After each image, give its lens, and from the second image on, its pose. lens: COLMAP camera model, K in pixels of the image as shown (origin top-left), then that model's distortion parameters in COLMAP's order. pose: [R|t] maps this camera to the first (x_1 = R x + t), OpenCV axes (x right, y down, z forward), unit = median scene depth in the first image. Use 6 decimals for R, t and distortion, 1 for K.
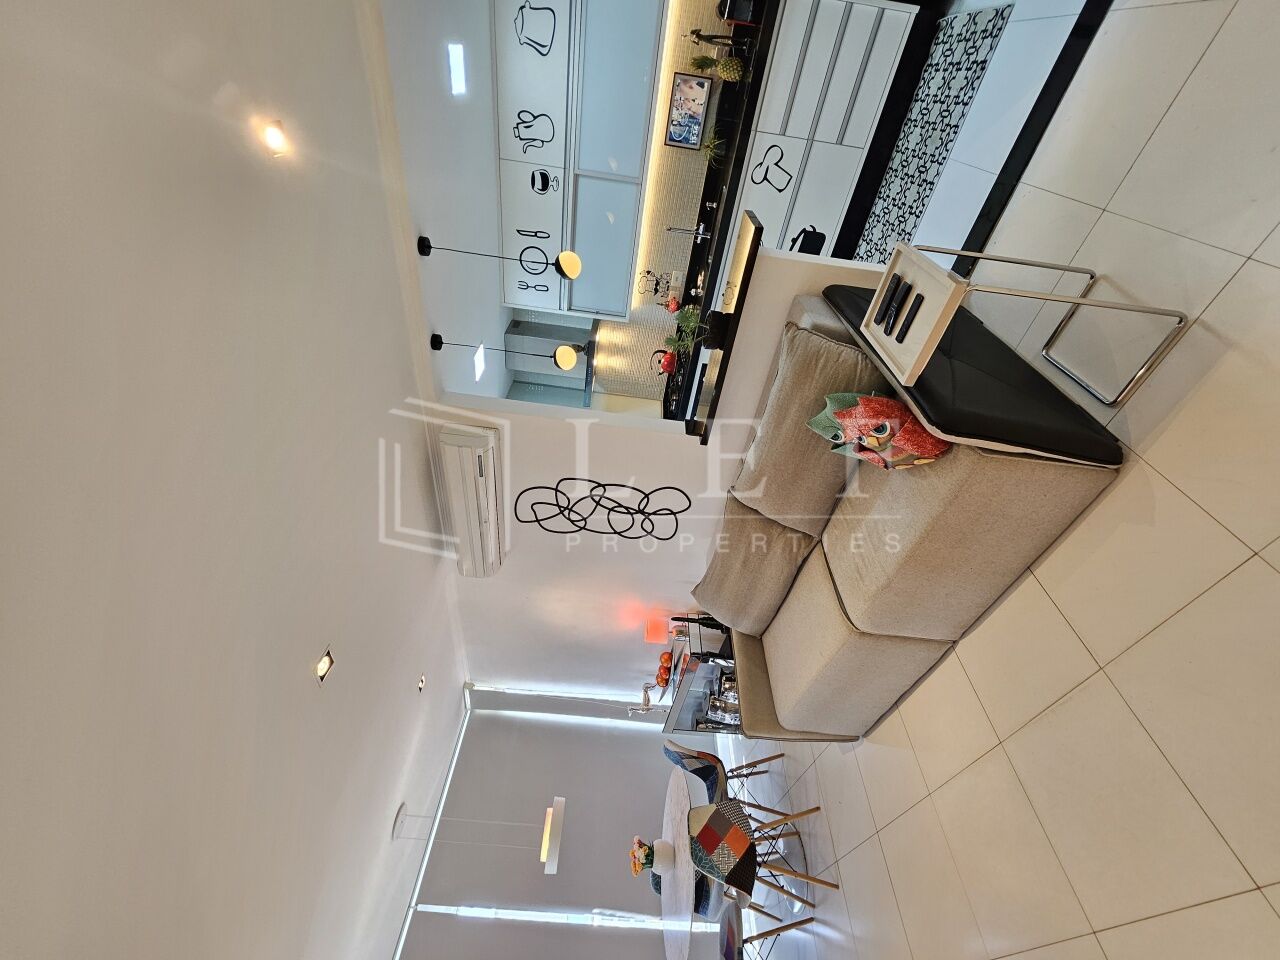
lens RADIAL K [[504.4, 0, 639.7], [0, 504.4, 465.6], [0, 0, 1]] dist [-0.001038, -0.000121]
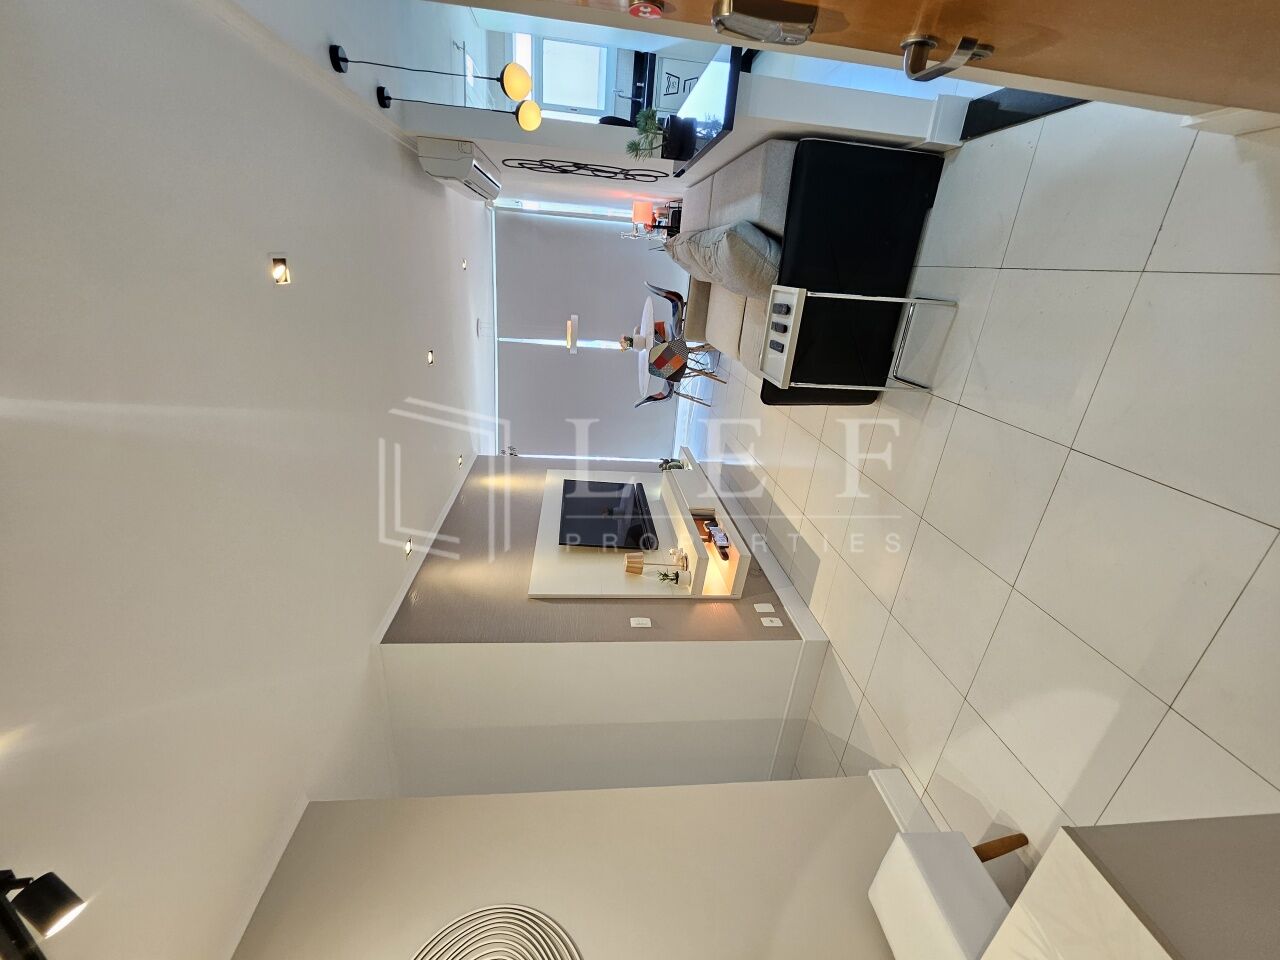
lens RADIAL K [[504.4, 0, 639.7], [0, 504.4, 465.6], [0, 0, 1]] dist [-0.001038, -0.000121]
pose [[0.998326, 0.057836, 0.000933, 0.071120], [-0.017919, 0.293895, 0.955670, -0.721839], [0.054998, -0.954086, 0.294439, 0.103864]]
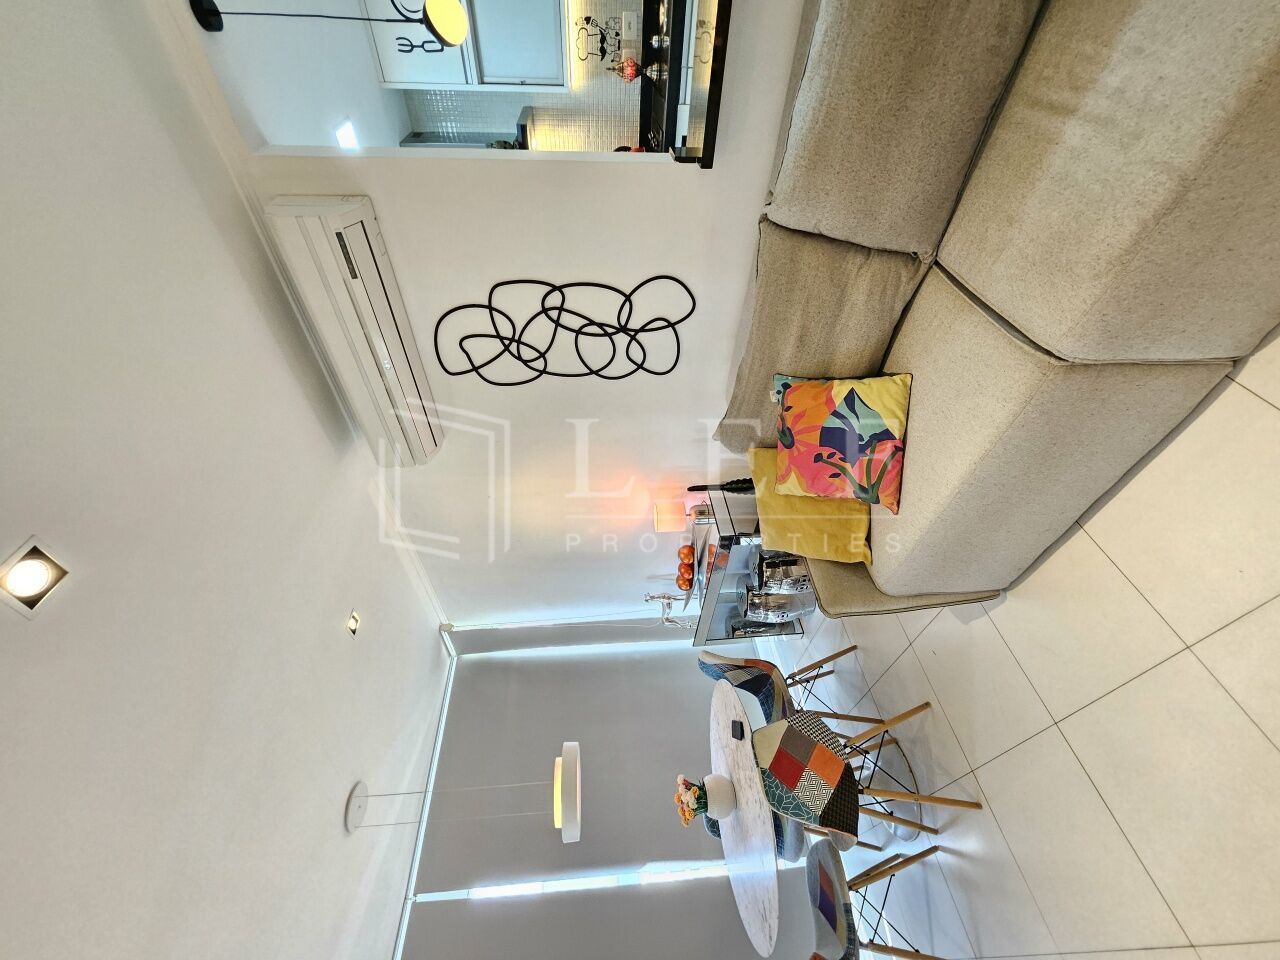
lens RADIAL K [[510.1, 0, 637.6], [0, 510.1, 461.8], [0, 0, 1]] dist [0.000275, -0.000001]
pose [[0.989758, -0.142566, 0.007333, -0.008275], [0.141107, 0.984830, 0.100993, 0.192817], [-0.021620, -0.098923, 0.994860, 0.296601]]
